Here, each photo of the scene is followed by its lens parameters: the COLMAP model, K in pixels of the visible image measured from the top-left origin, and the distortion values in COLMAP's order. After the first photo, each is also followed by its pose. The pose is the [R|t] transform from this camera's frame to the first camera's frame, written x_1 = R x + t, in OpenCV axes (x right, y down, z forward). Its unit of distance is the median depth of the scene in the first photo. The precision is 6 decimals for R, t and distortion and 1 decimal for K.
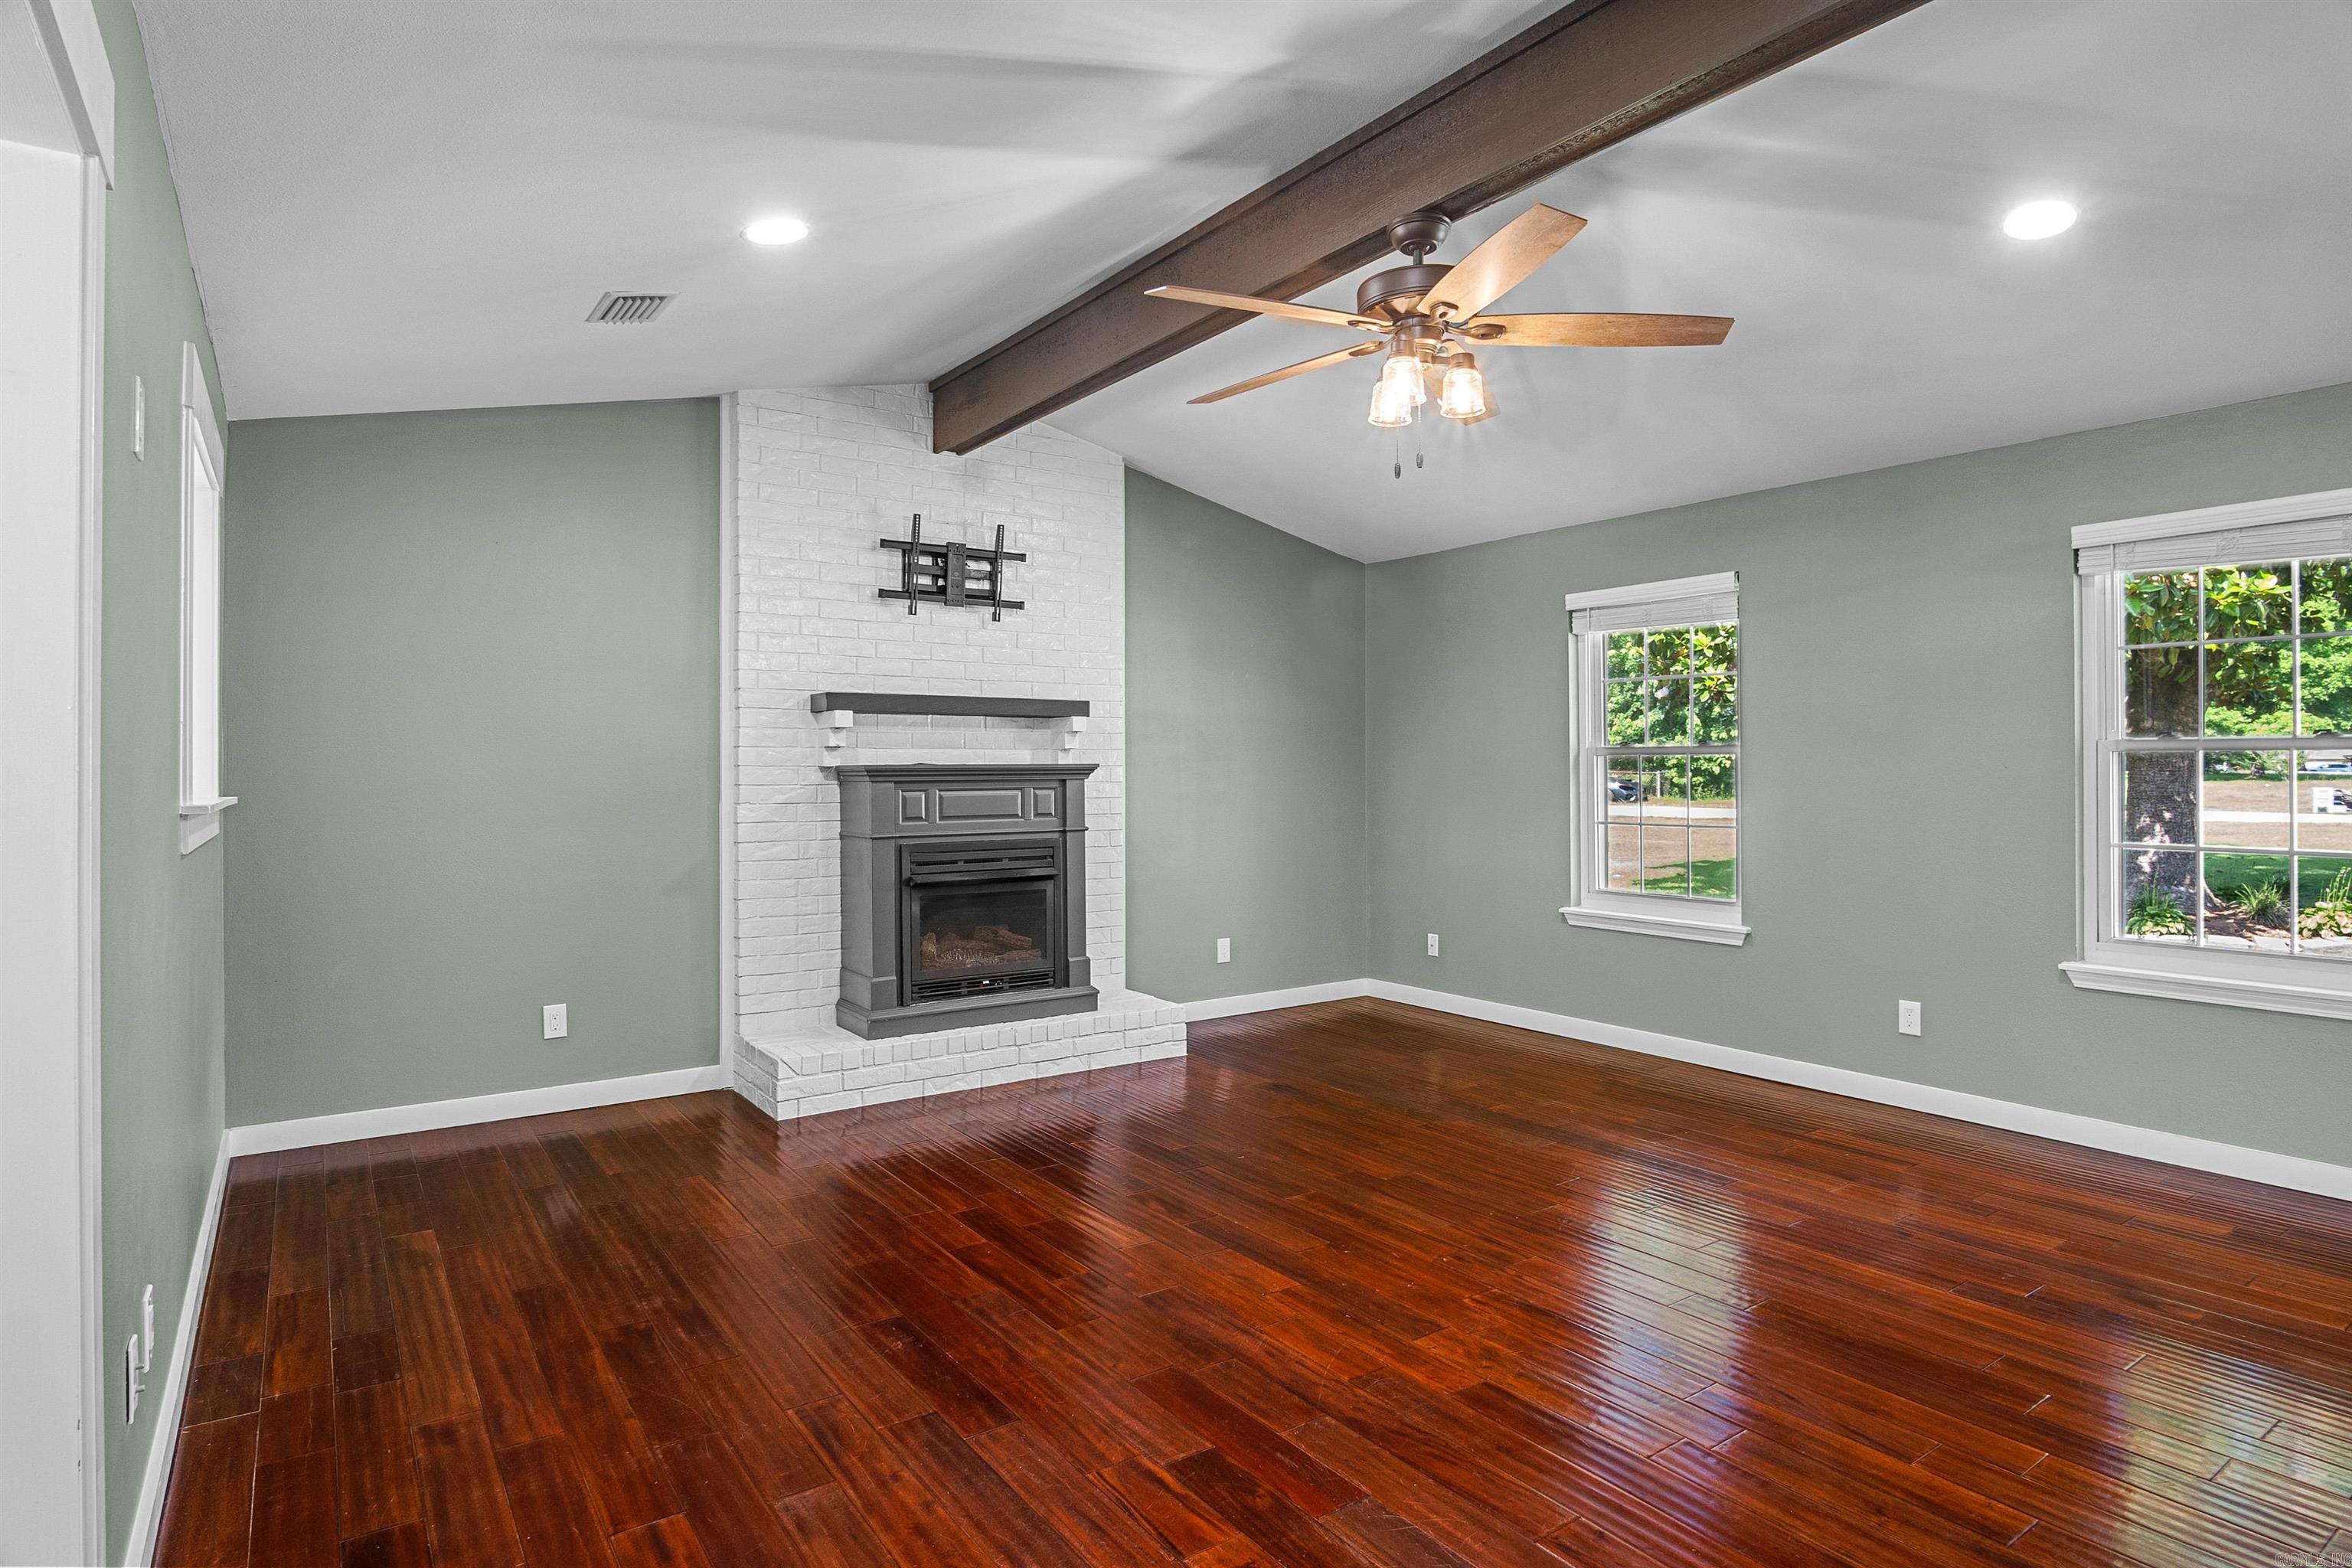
lens RADIAL K [[1253.5, 0, 1175.6], [0, 1253.5, 755.4], [0, 0, 1]] dist [-0.040052, 0.009482]
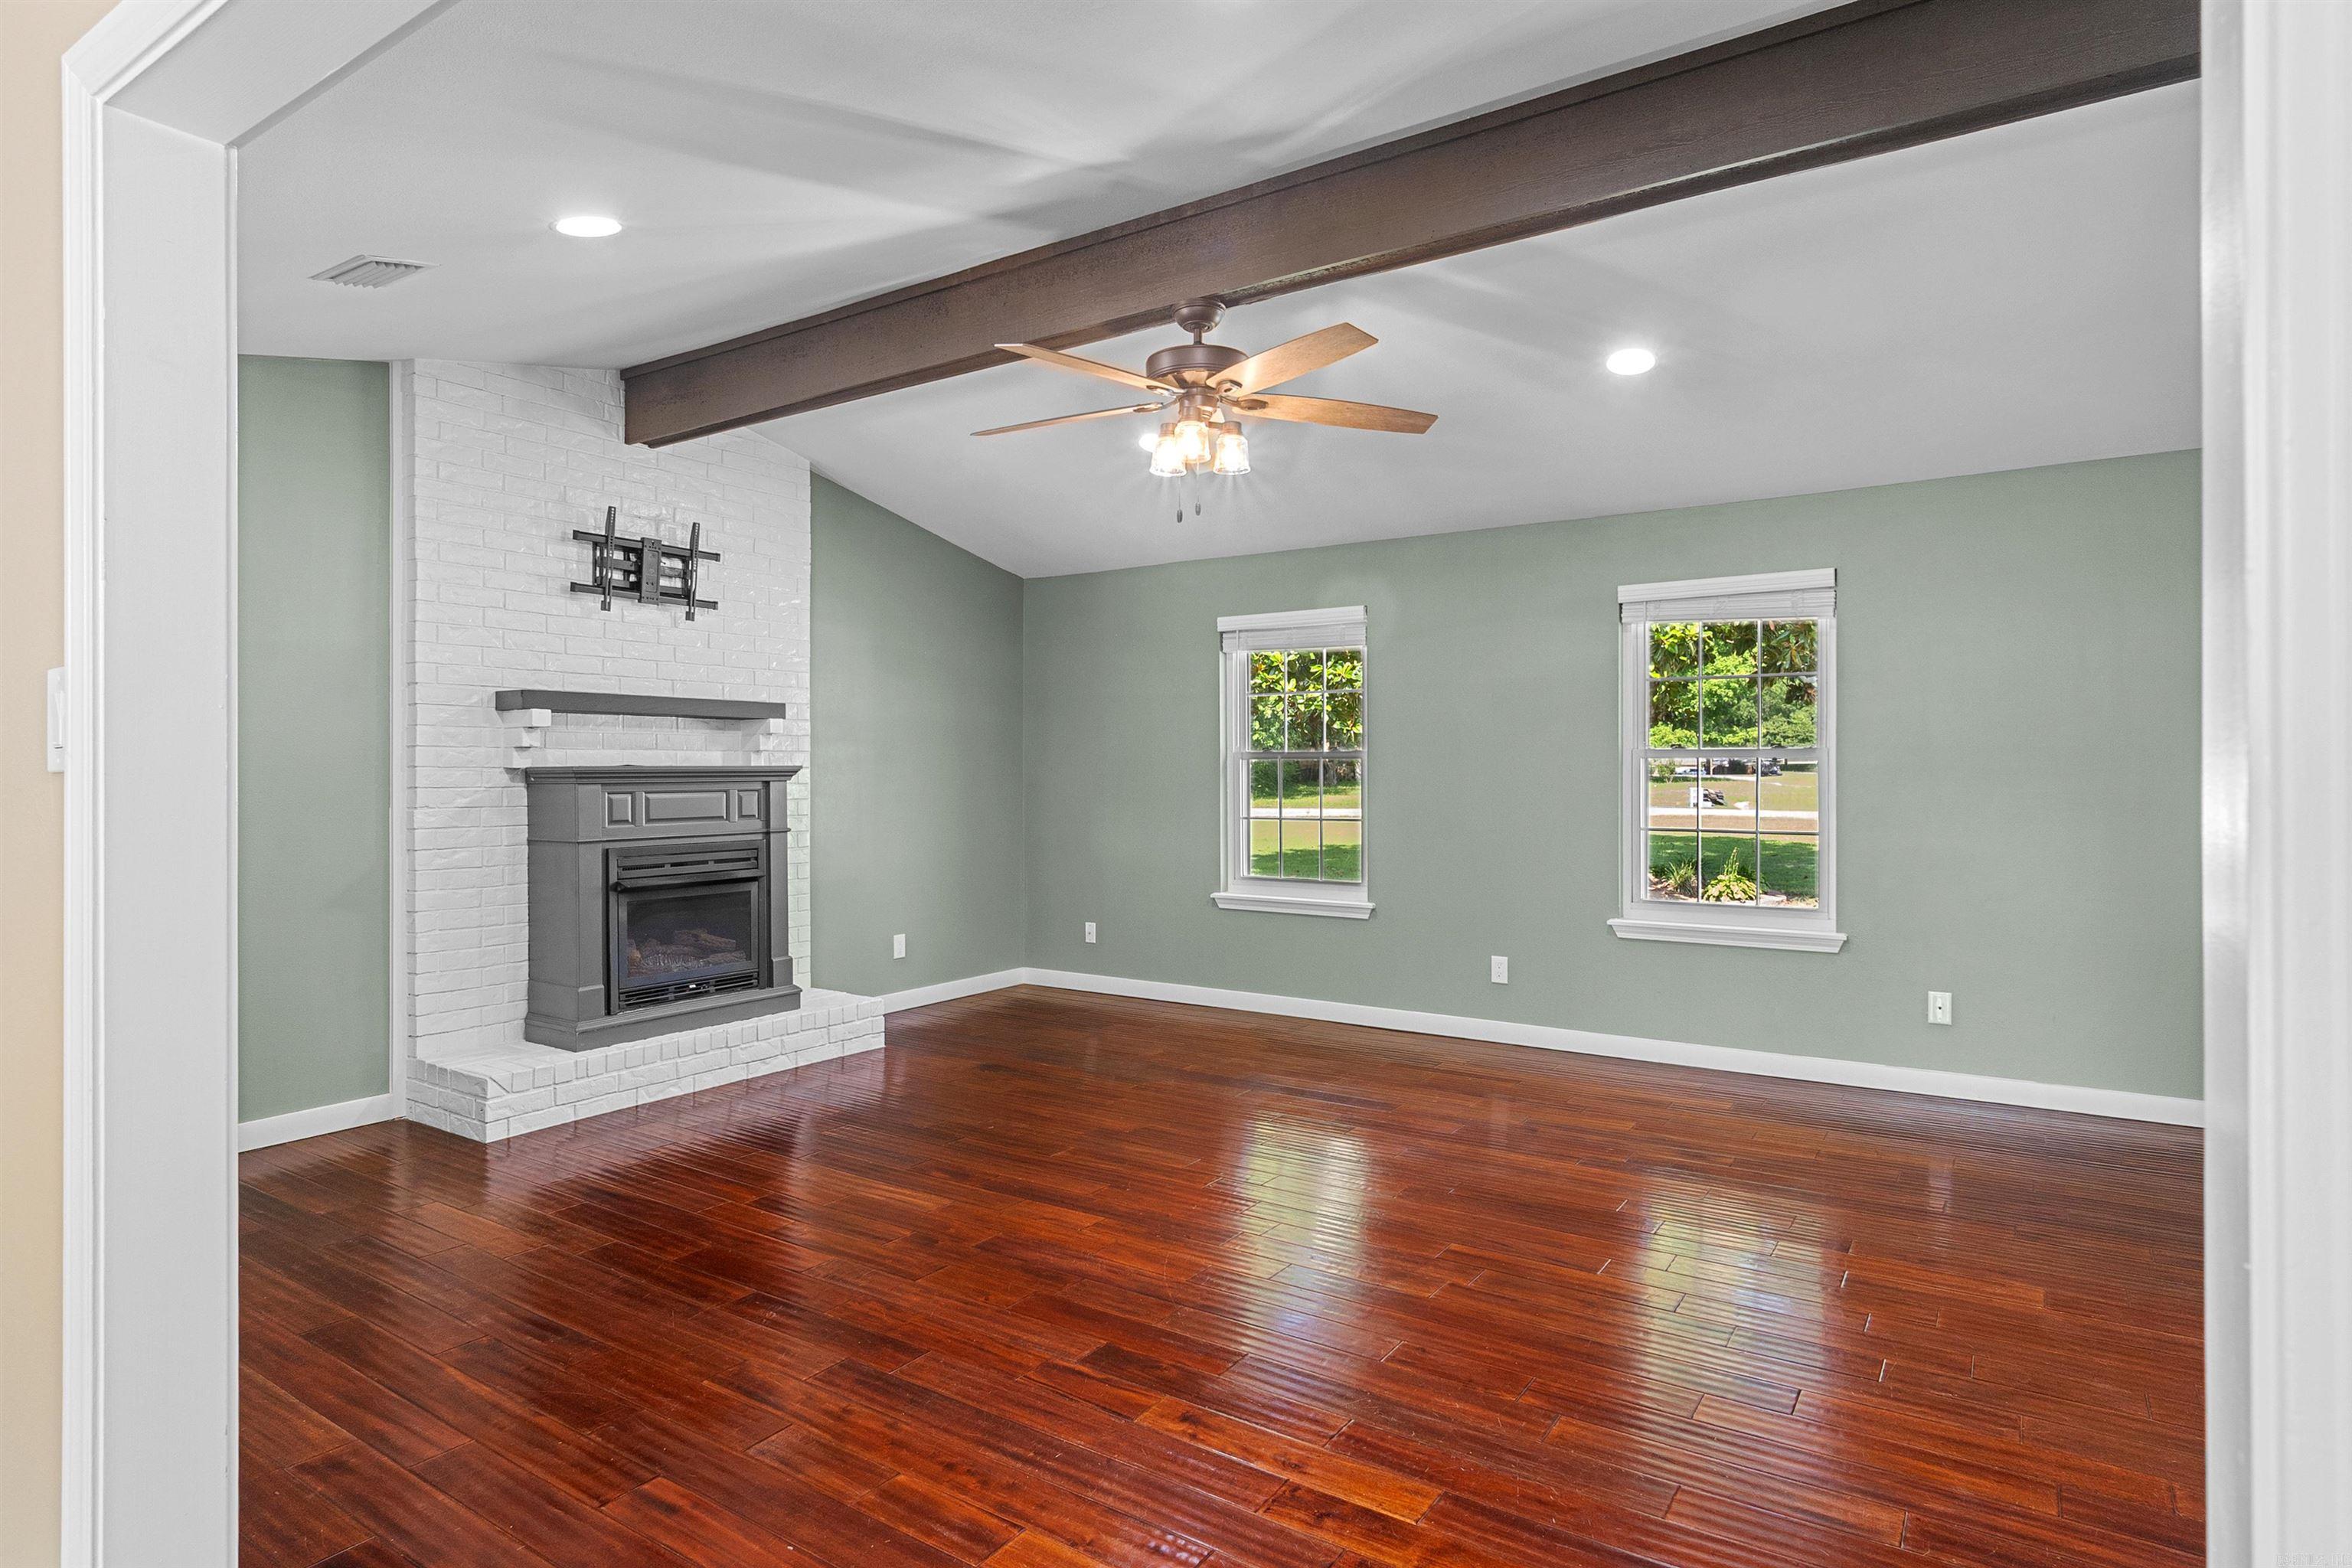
lens RADIAL K [[1261.4, 0, 1170.9], [0, 1261.4, 762.9], [0, 0, 1]] dist [-0.021385, 0.001282]
pose [[0.932992, 0.003099, 0.359883, -0.161445], [-0.004330, 0.999987, 0.002614, 0.000506], [-0.359870, -0.003997, 0.932994, -0.064518]]
